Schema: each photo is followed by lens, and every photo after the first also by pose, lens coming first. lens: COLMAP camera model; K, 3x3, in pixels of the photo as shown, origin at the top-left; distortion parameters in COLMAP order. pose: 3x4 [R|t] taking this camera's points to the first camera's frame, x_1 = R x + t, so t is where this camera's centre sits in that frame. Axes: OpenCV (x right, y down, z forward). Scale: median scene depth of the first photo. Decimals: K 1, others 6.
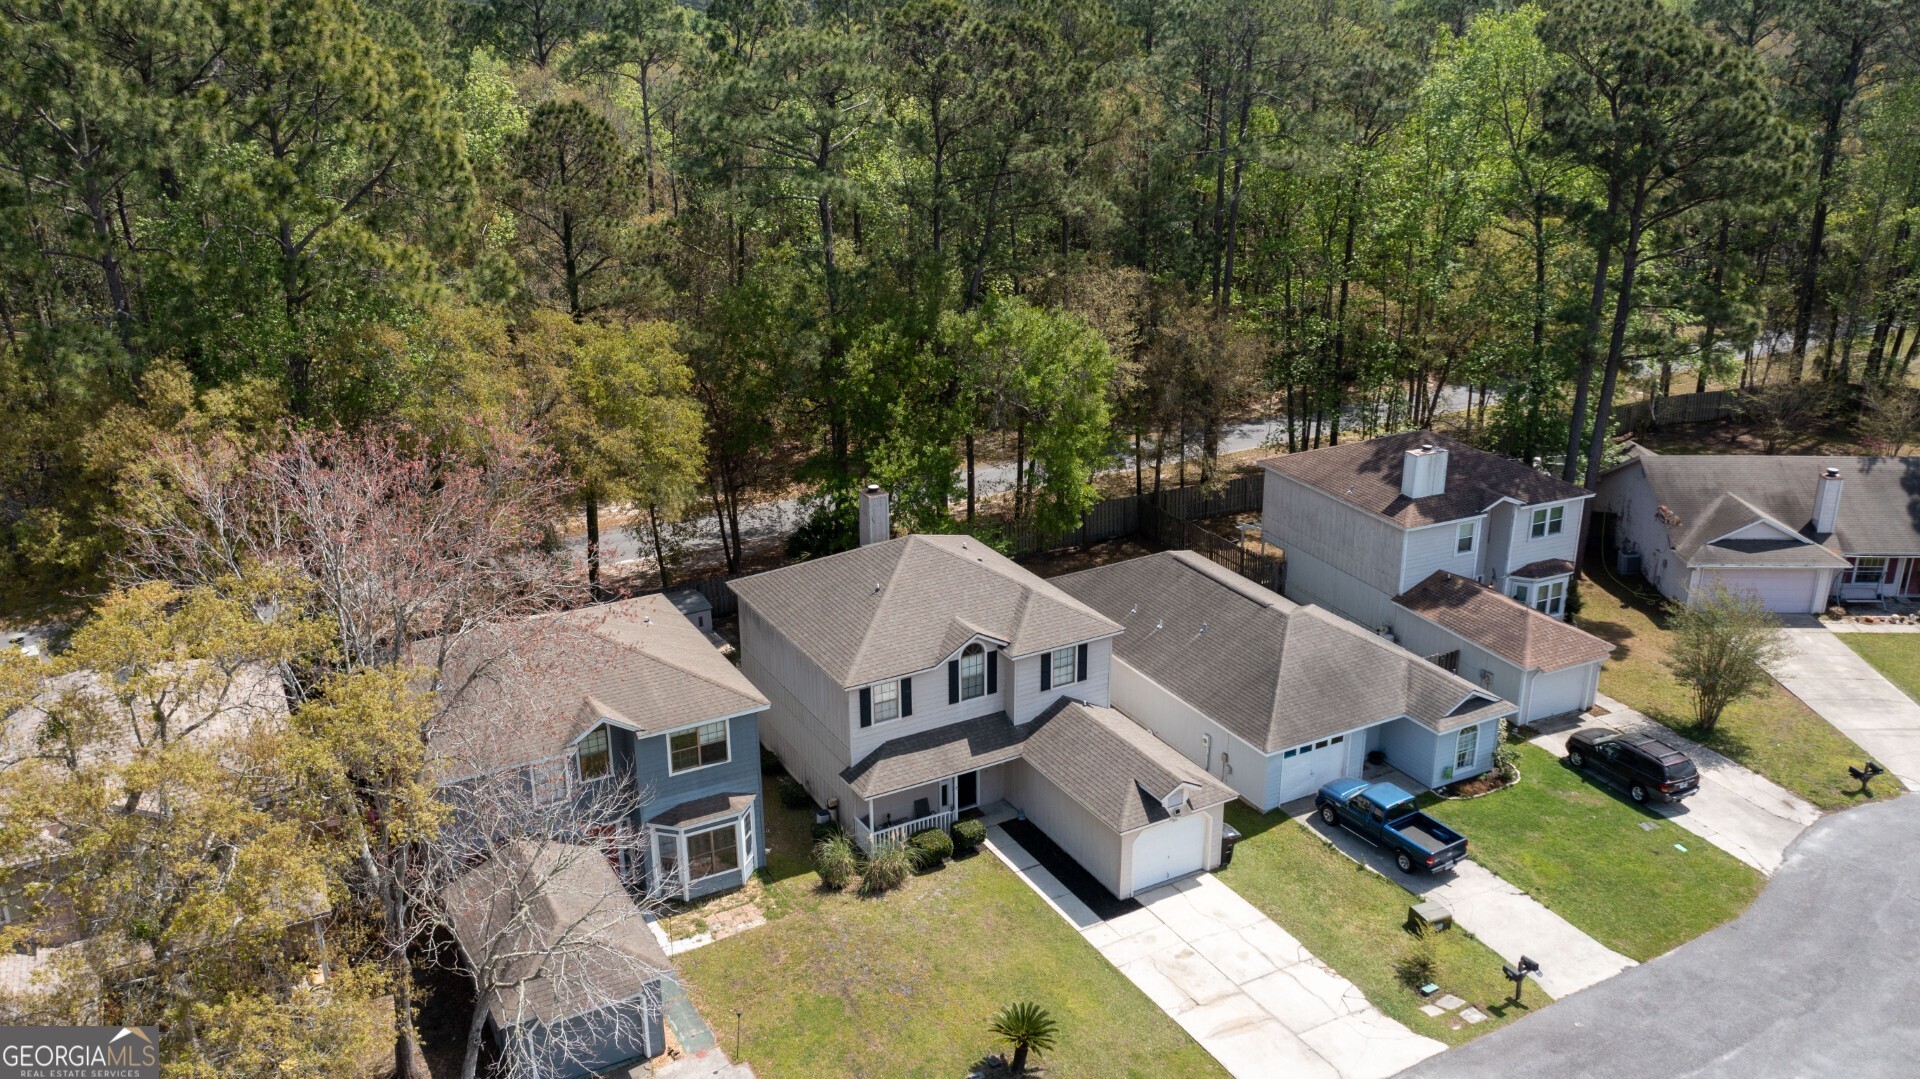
lens RADIAL K [[1513.4, 0, 960.0], [0, 1513.4, 539.5], [0, 0, 1]] dist [-0.010290, -0.000500]
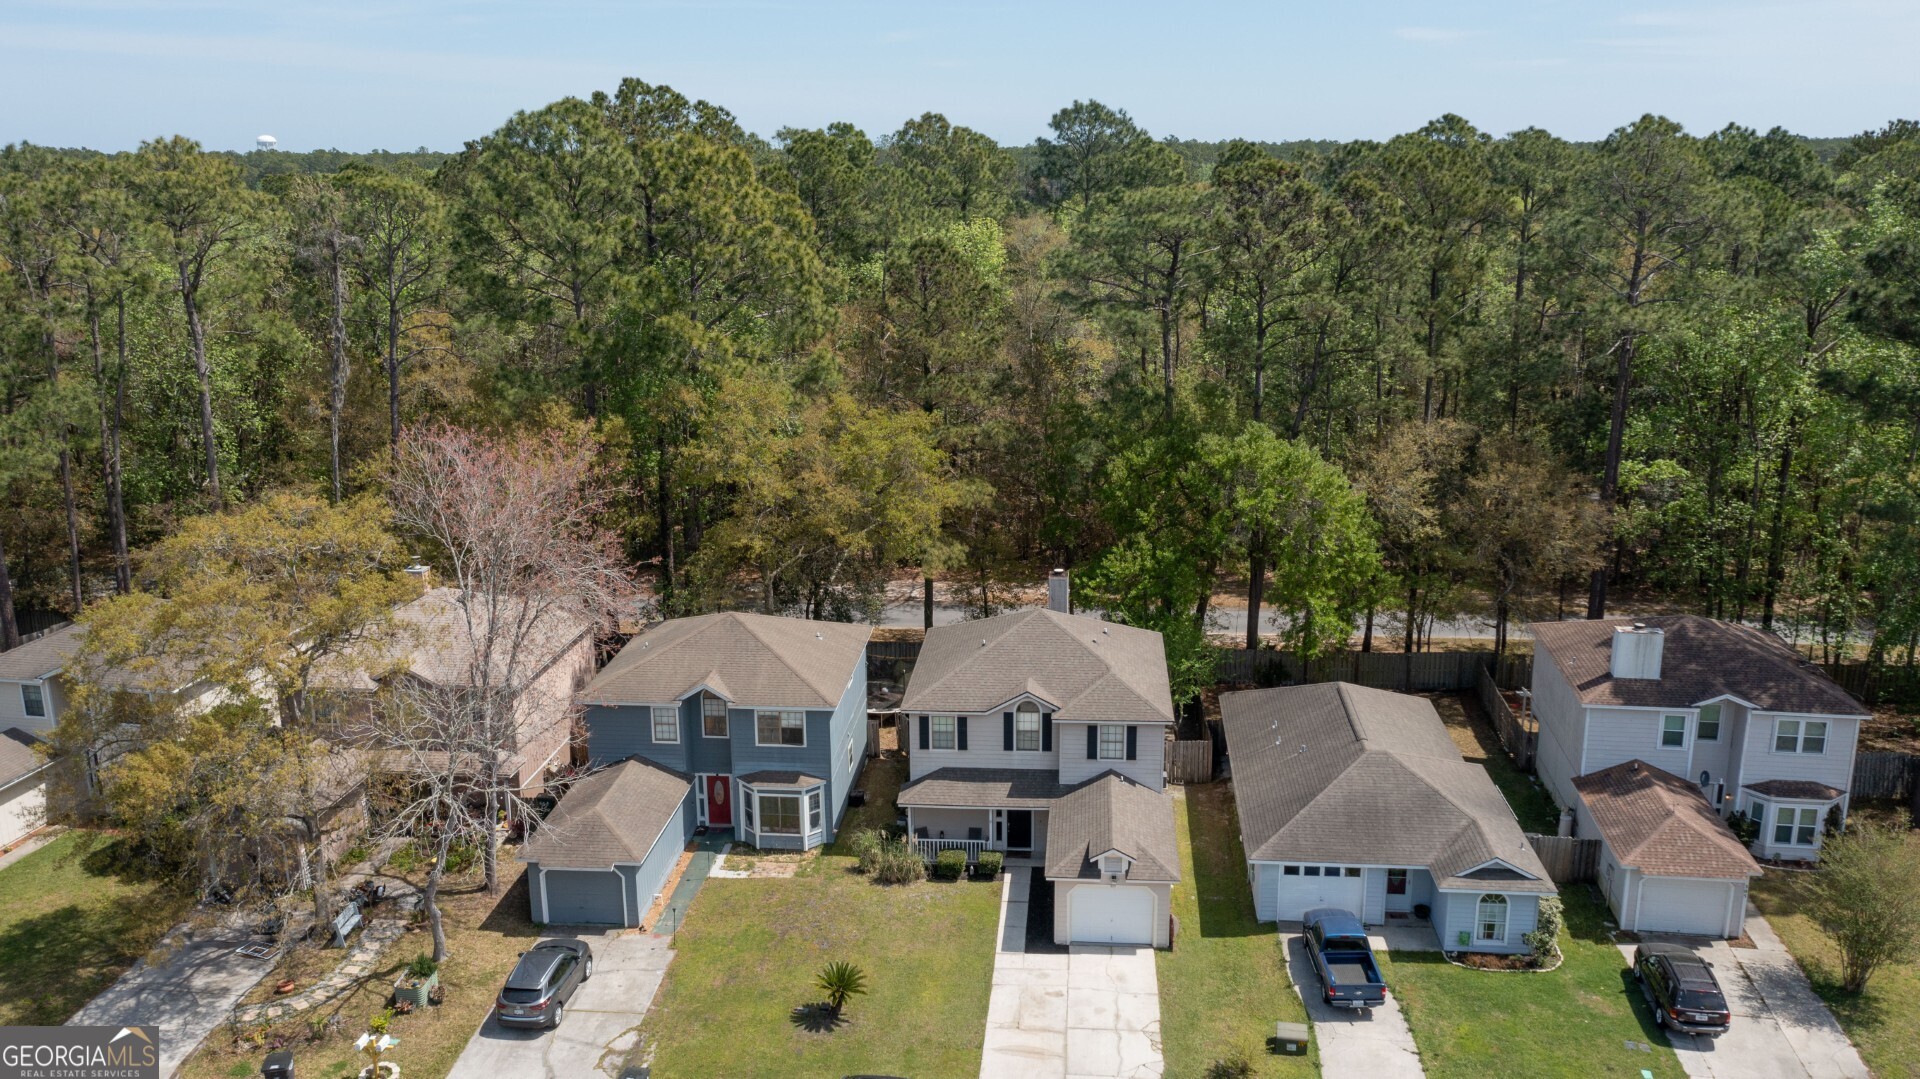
lens RADIAL K [[1529.2, 0, 960.0], [0, 1529.2, 539.5], [0, 0, 1]] dist [-0.015415, -0.000538]
pose [[0.829201, 0.134817, -0.542448, 0.580523], [-0.187898, 0.981231, -0.043355, 0.007903], [0.526422, 0.137875, 0.838970, -0.019320]]
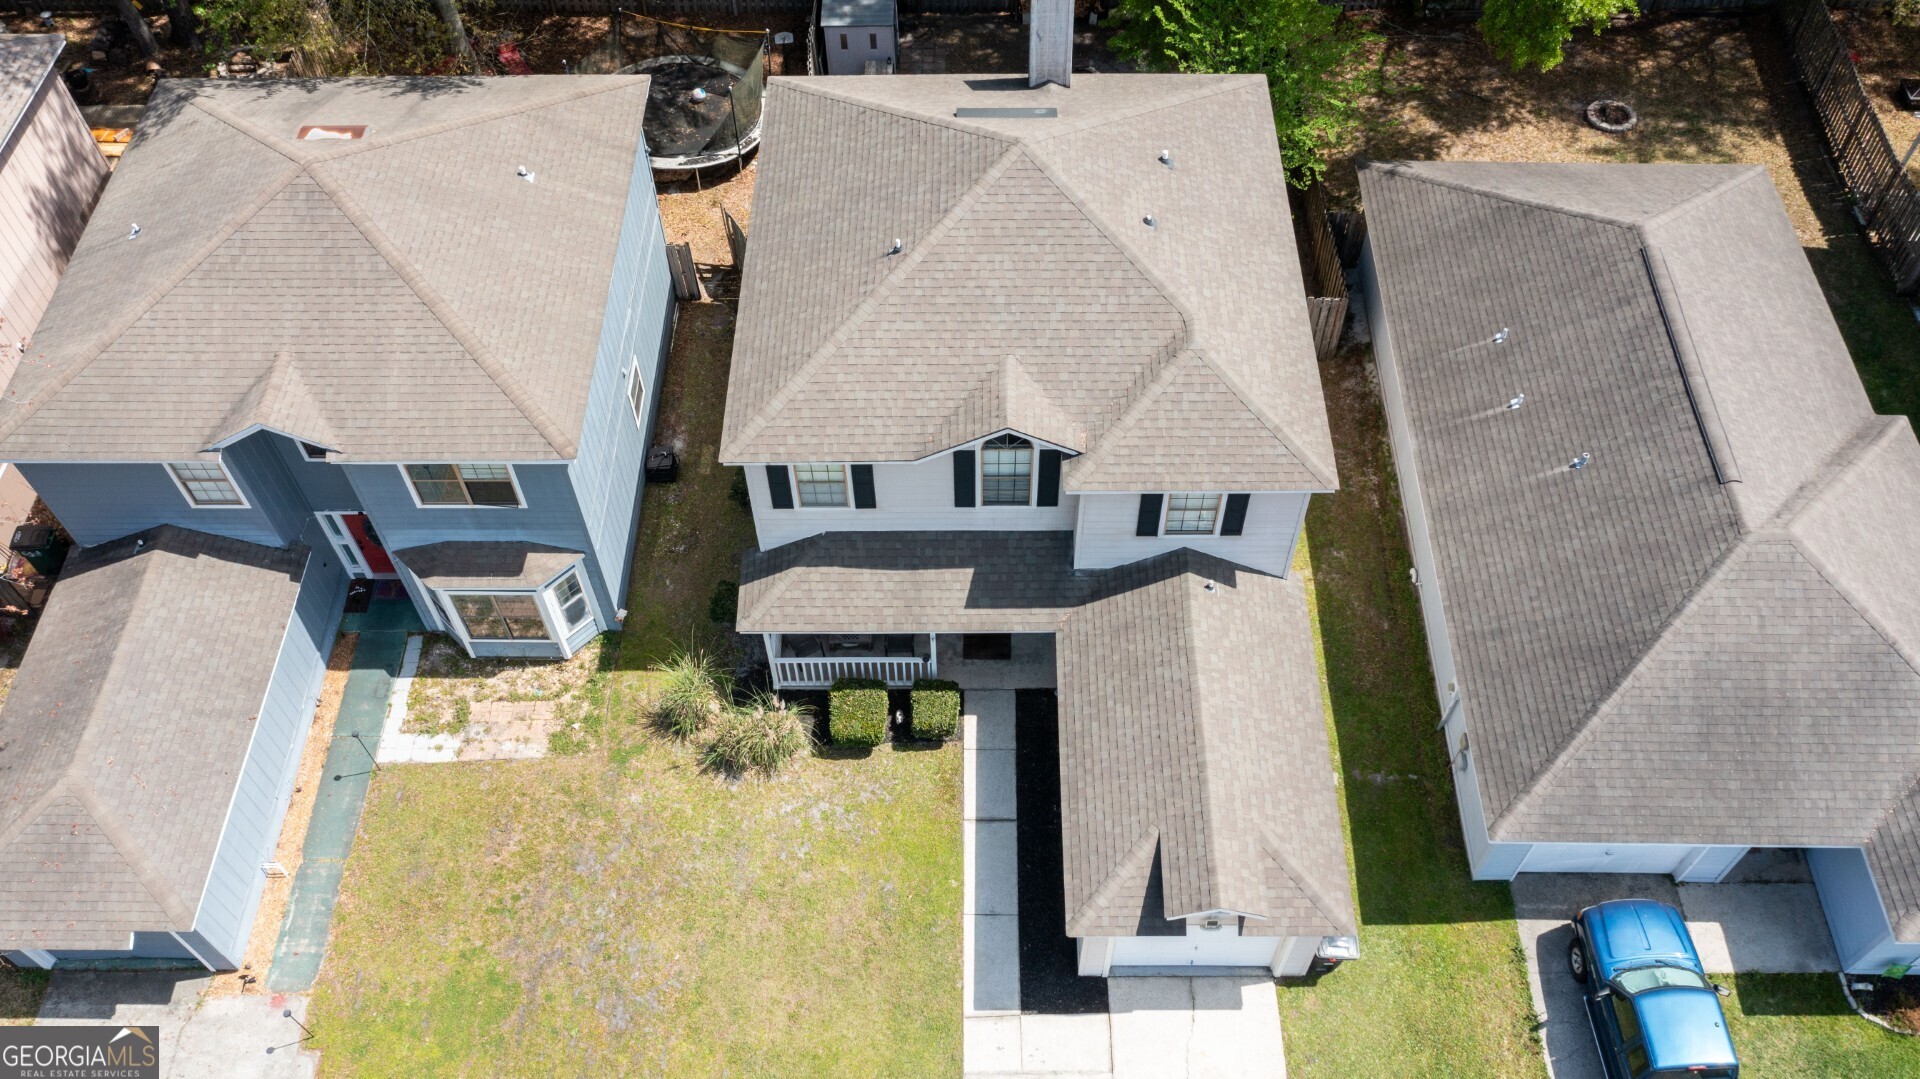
lens RADIAL K [[1529.2, 0, 960.0], [0, 1529.2, 539.5], [0, 0, 1]] dist [-0.015415, -0.000538]
pose [[0.870743, 0.393893, -0.294372, 0.159981], [-0.164039, 0.797018, 0.581251, -0.198596], [0.463570, -0.457832, 0.758612, 0.587528]]
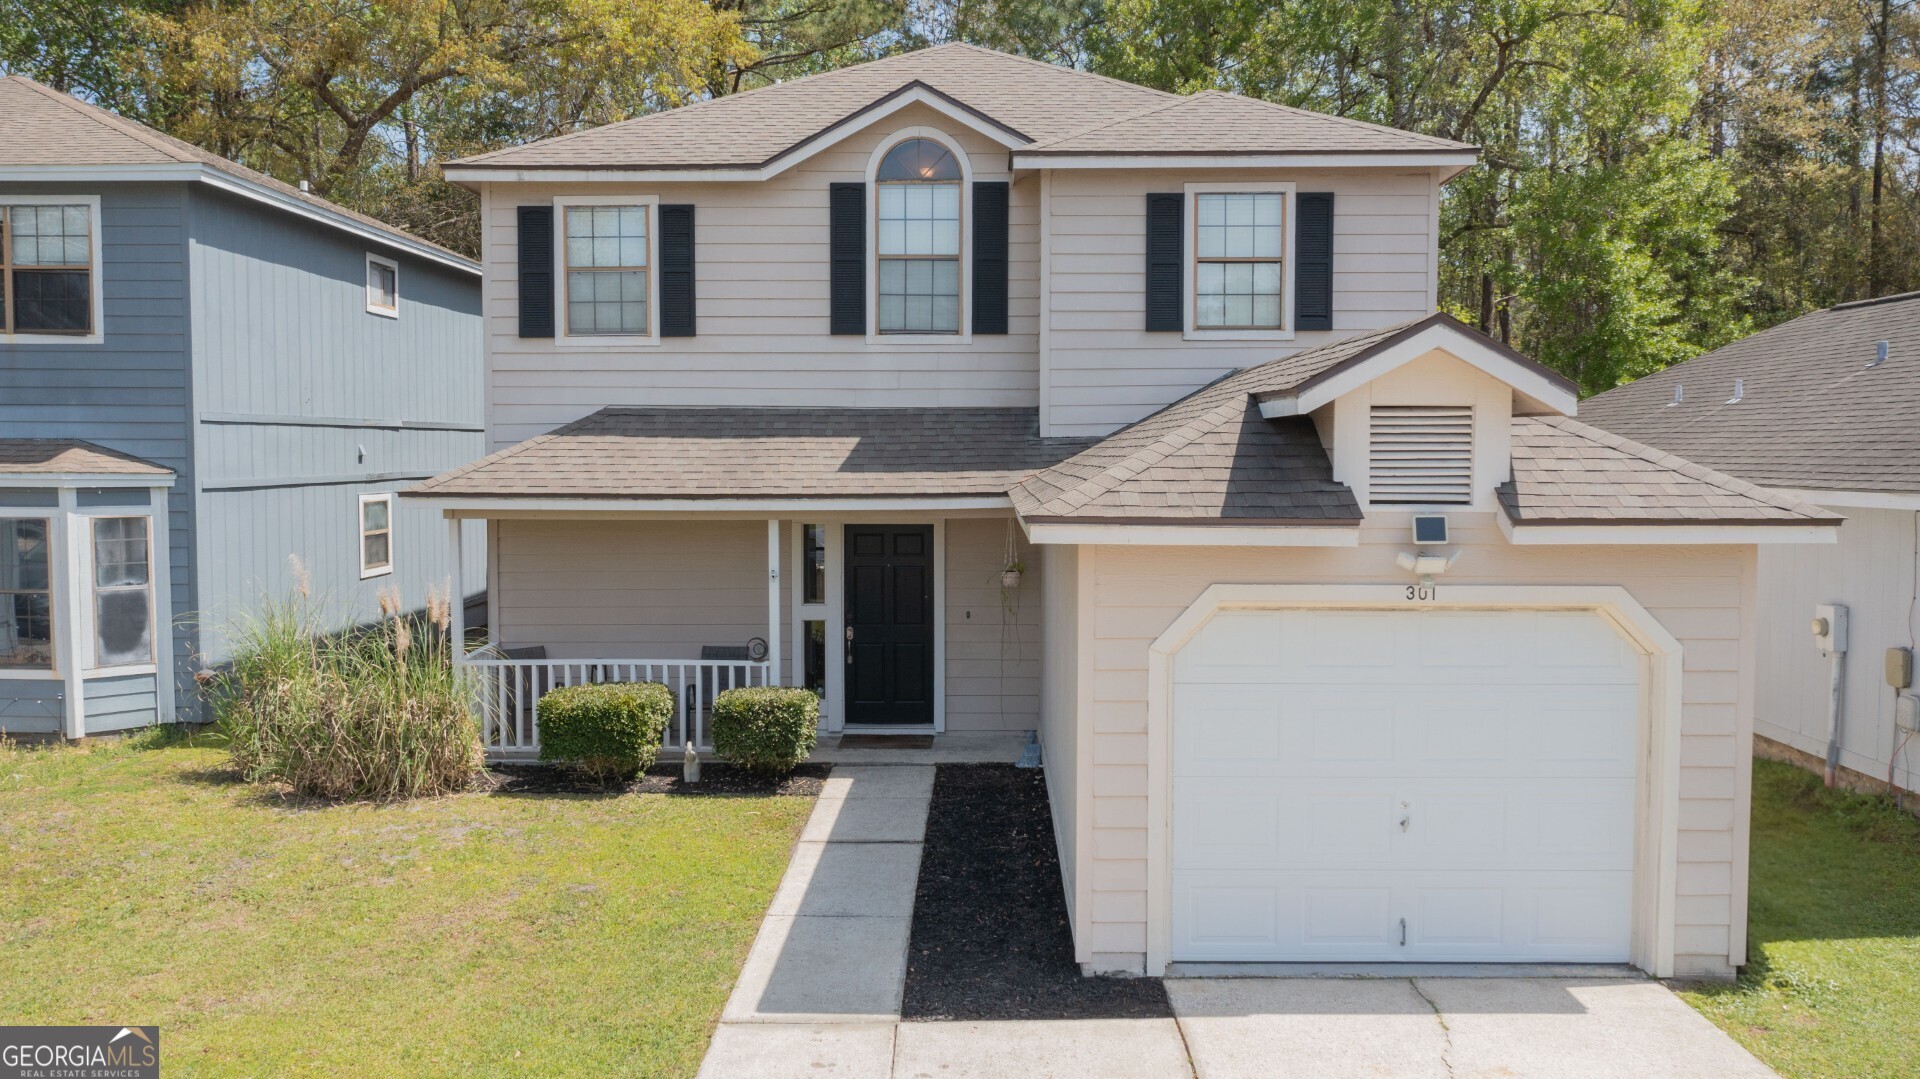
lens RADIAL K [[1513.4, 0, 960.0], [0, 1513.4, 539.5], [0, 0, 1]] dist [-0.010290, -0.000500]
pose [[0.865458, 0.036308, -0.499664, 0.174559], [-0.178148, 0.954485, -0.239210, 0.220601], [0.468237, 0.296041, 0.832535, 0.770090]]
